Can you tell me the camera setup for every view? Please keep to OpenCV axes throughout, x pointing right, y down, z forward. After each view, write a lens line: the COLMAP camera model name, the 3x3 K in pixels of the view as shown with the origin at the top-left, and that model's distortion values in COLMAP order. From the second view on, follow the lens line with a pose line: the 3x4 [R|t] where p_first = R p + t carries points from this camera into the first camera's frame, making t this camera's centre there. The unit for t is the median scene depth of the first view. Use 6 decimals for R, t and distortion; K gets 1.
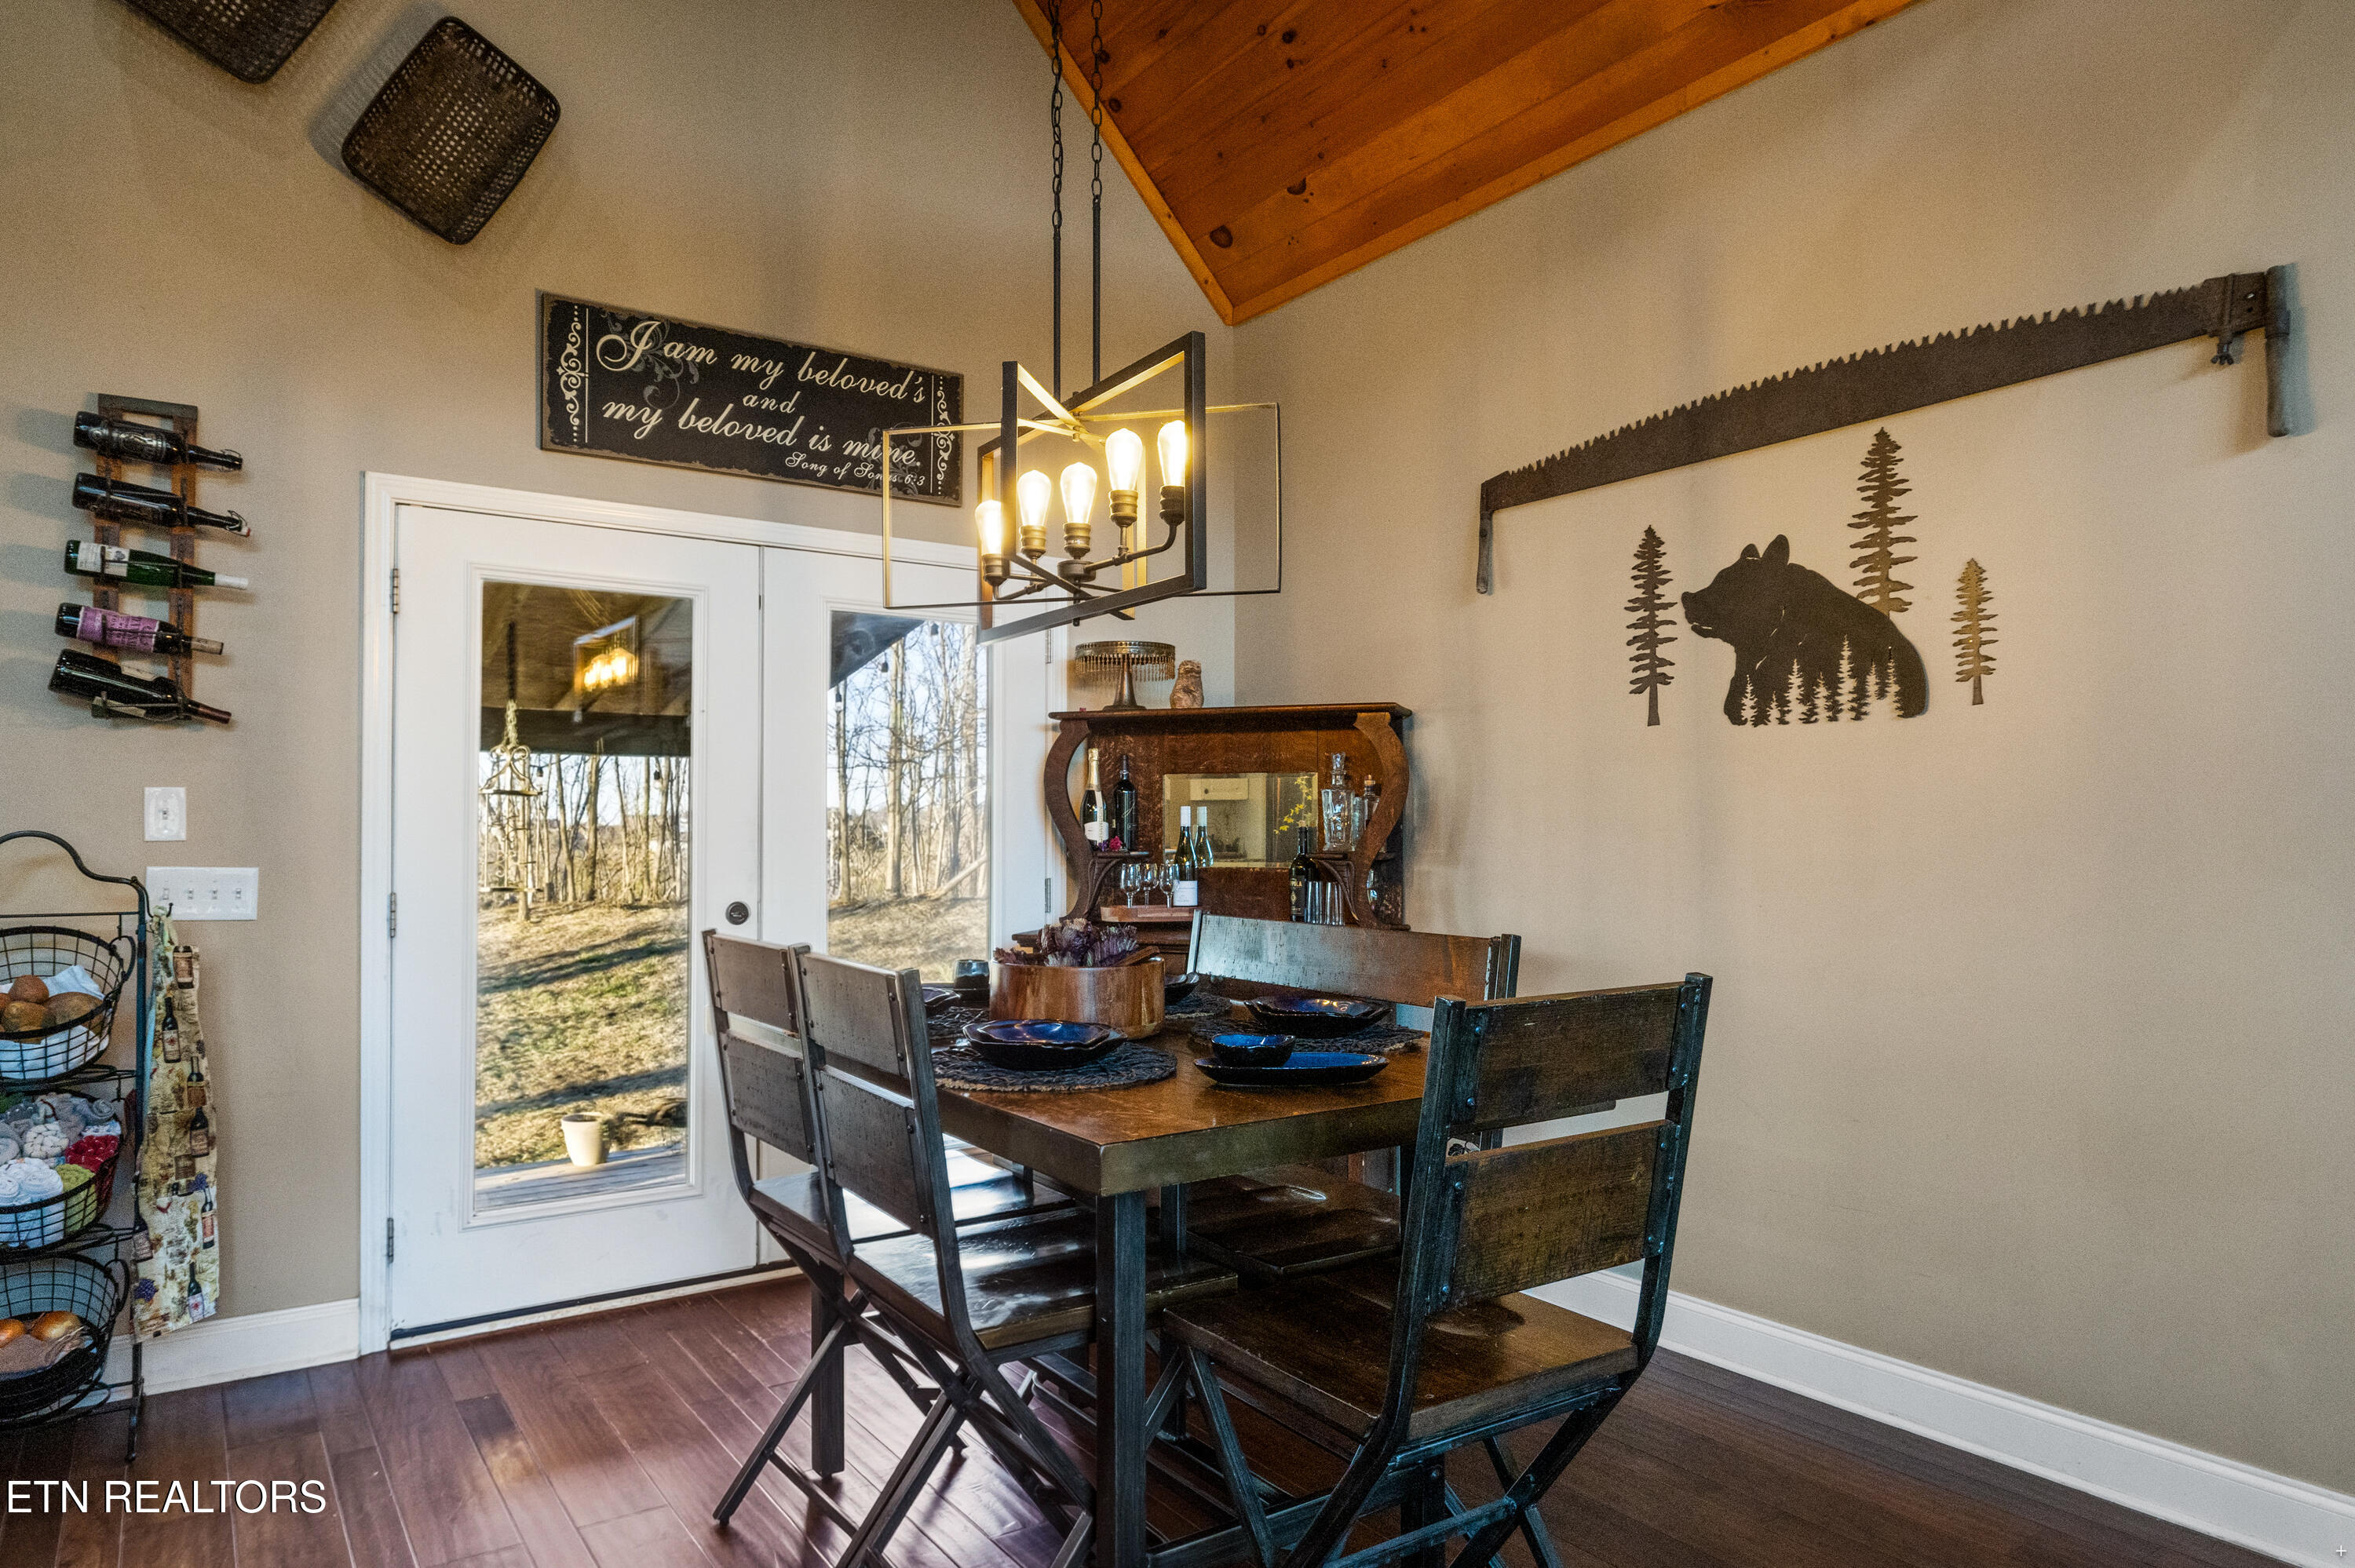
lens RADIAL K [[1433.6, 0, 1158.6], [0, 1433.6, 807.2], [0, 0, 1]] dist [-0.005574, 0.005715]
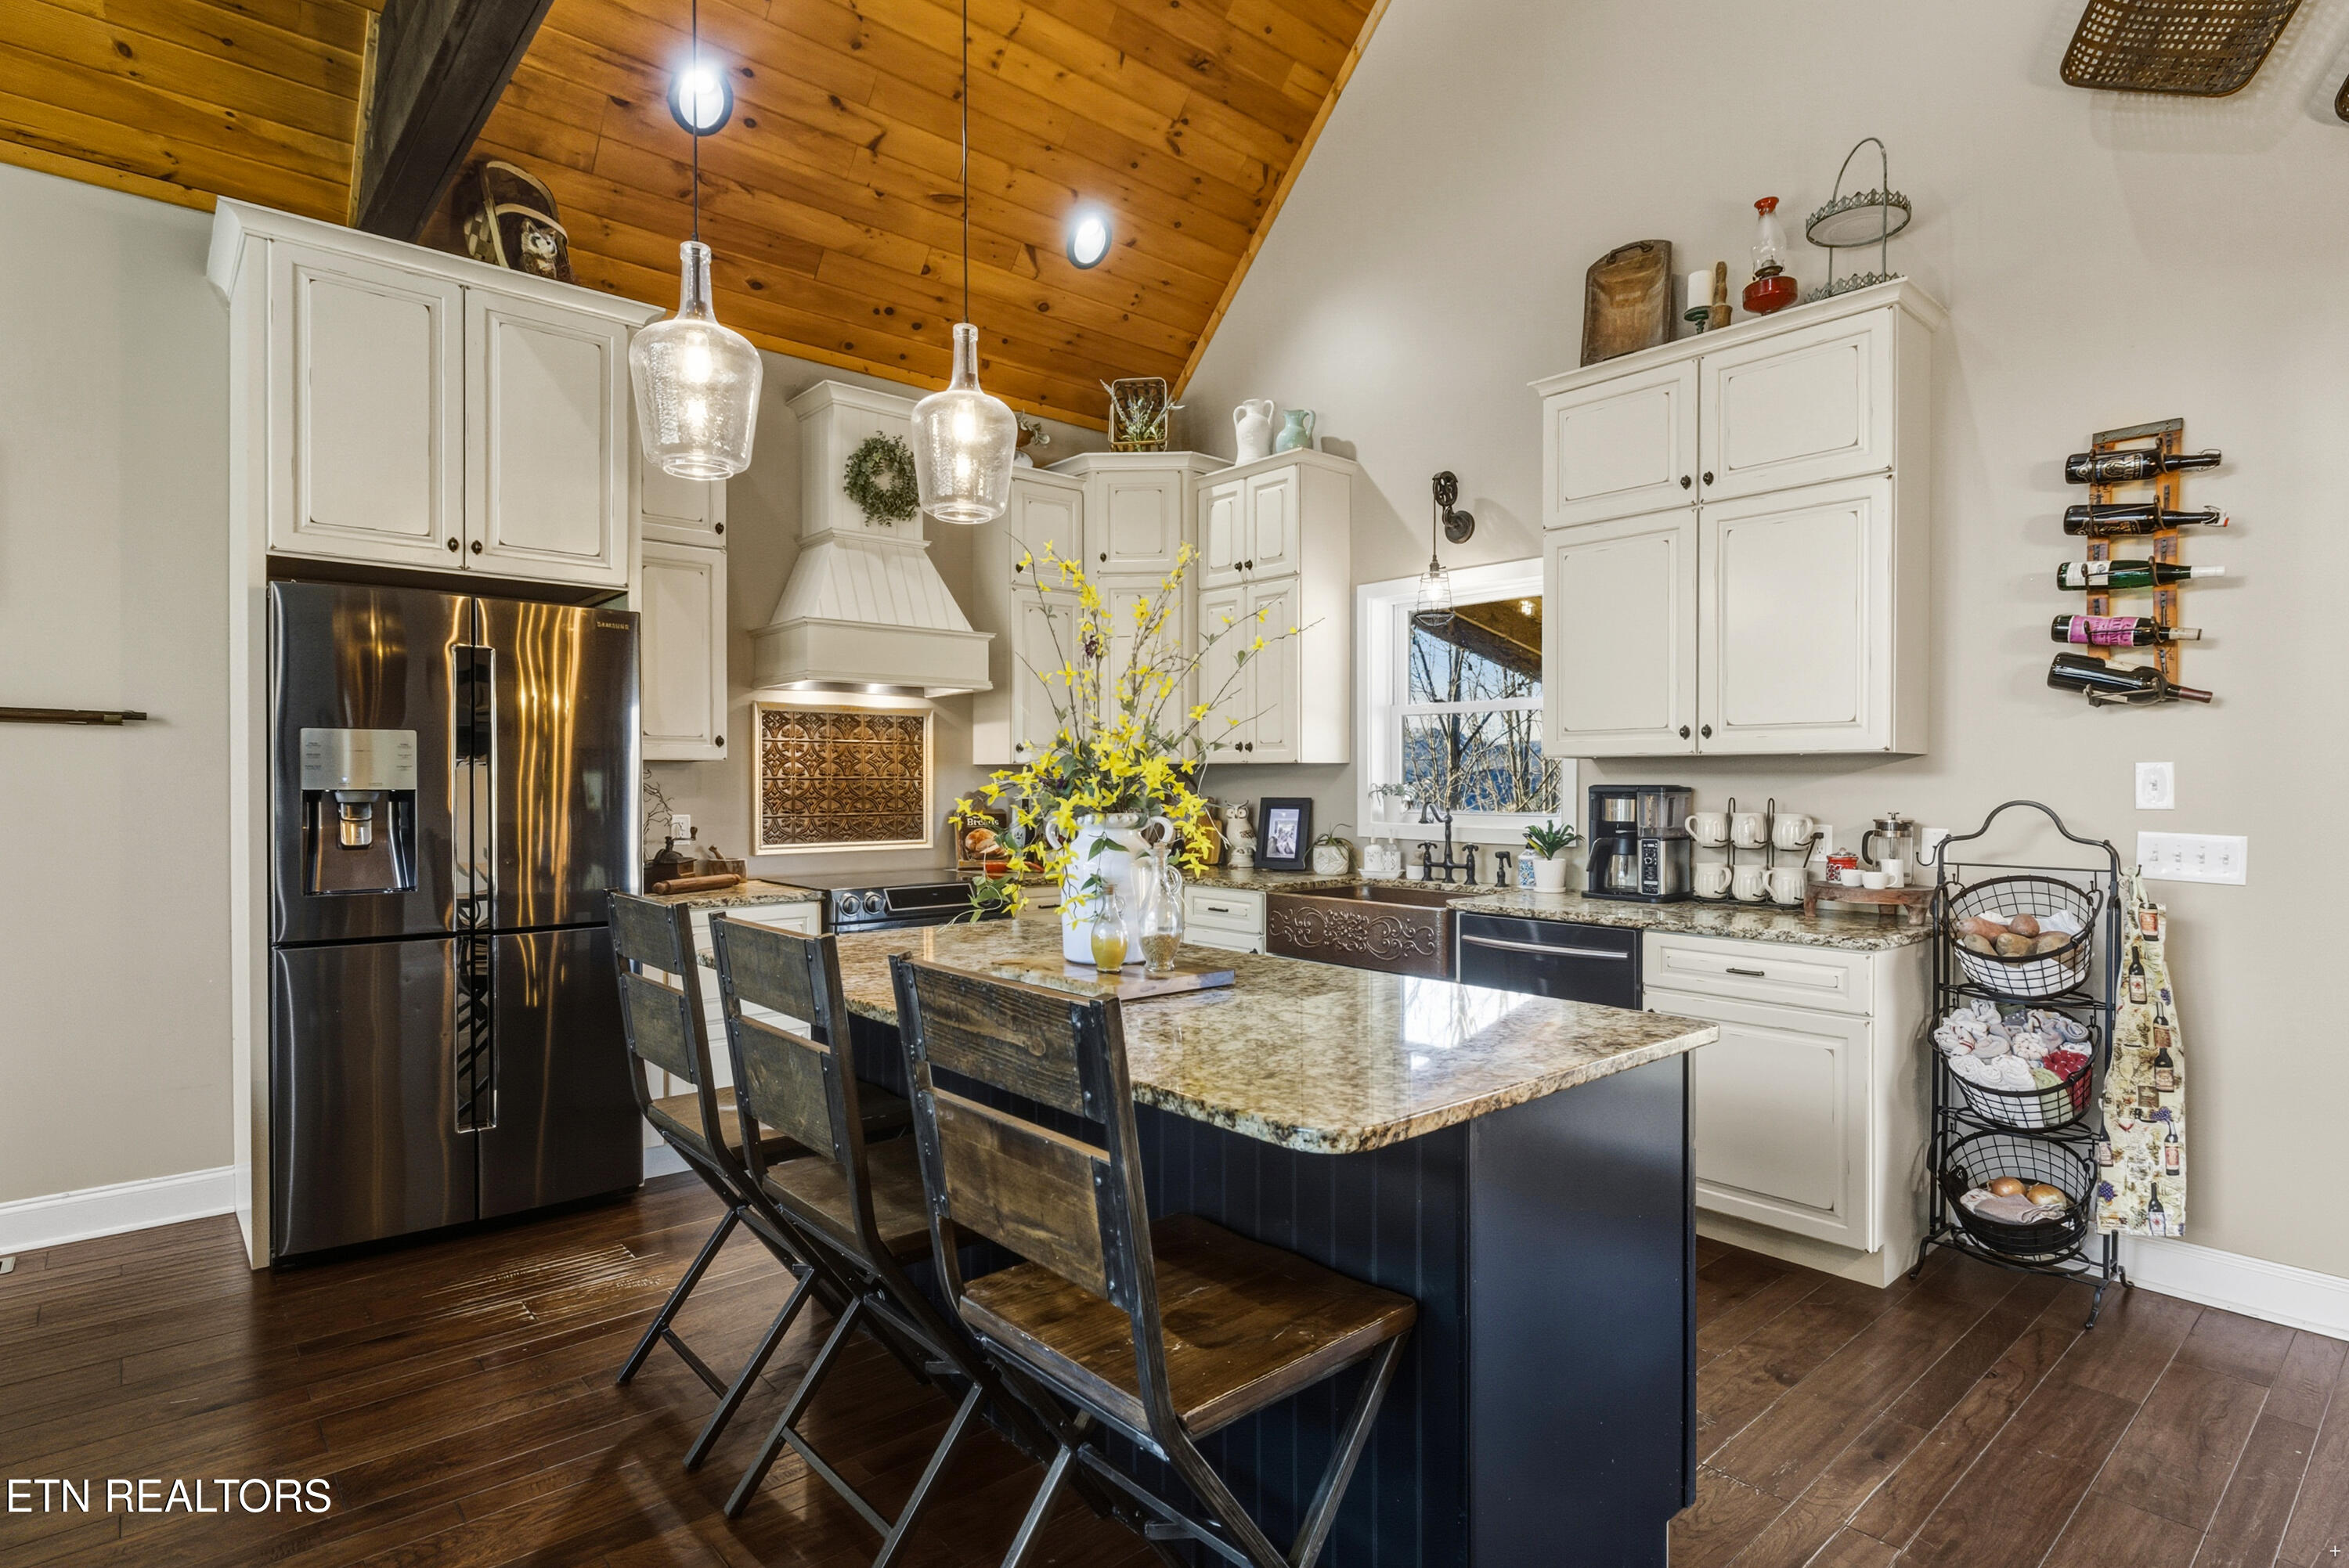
lens RADIAL K [[1191.2, 0, 1182.7], [0, 1191.2, 793.7], [0, 0, 1]] dist [0.001566, 0.000295]
pose [[0.113957, 0.009918, -0.993436, 0.145330], [0.015555, 0.999810, 0.011766, -0.010887], [0.993364, -0.016793, 0.113781, 0.112998]]
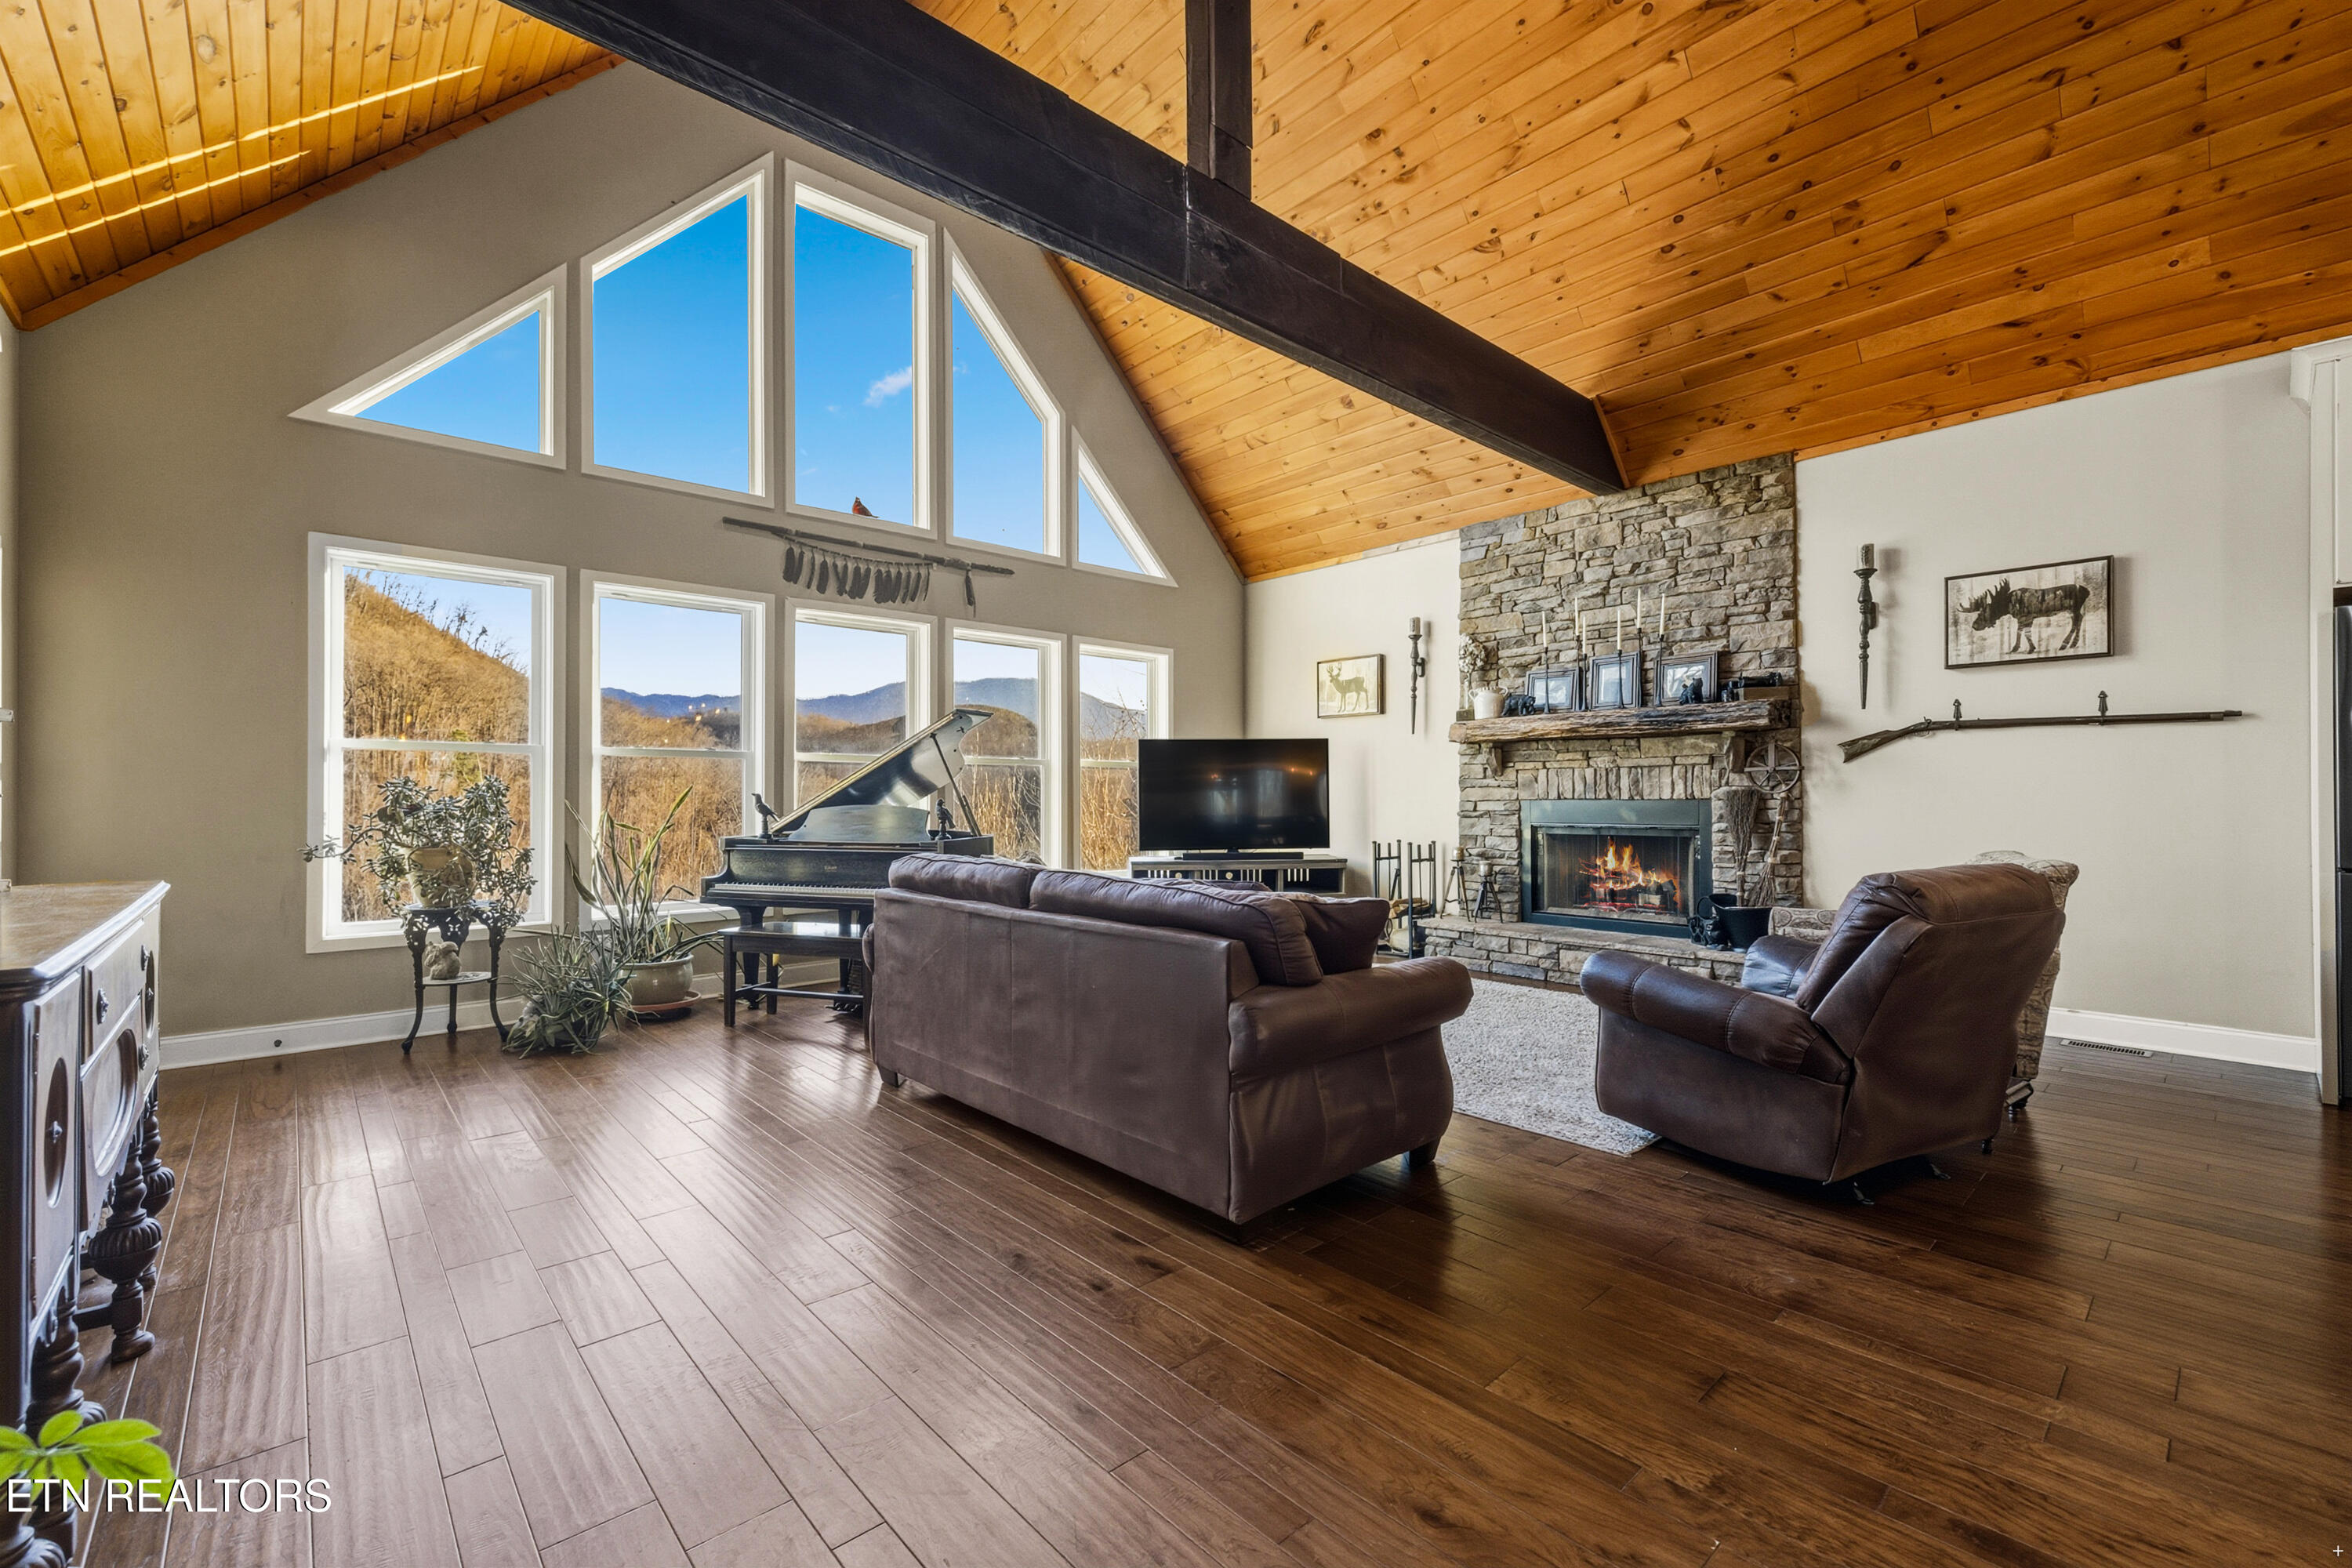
lens RADIAL K [[976.5, 0, 1171.5], [0, 976.5, 788.3], [0, 0, 1]] dist [0.007624, -0.003333]
pose [[-0.992671, 0.001551, -0.120838, 0.499062], [0.004245, 0.999748, -0.022040, 0.035690], [0.120773, -0.022391, -0.992428, 0.396027]]
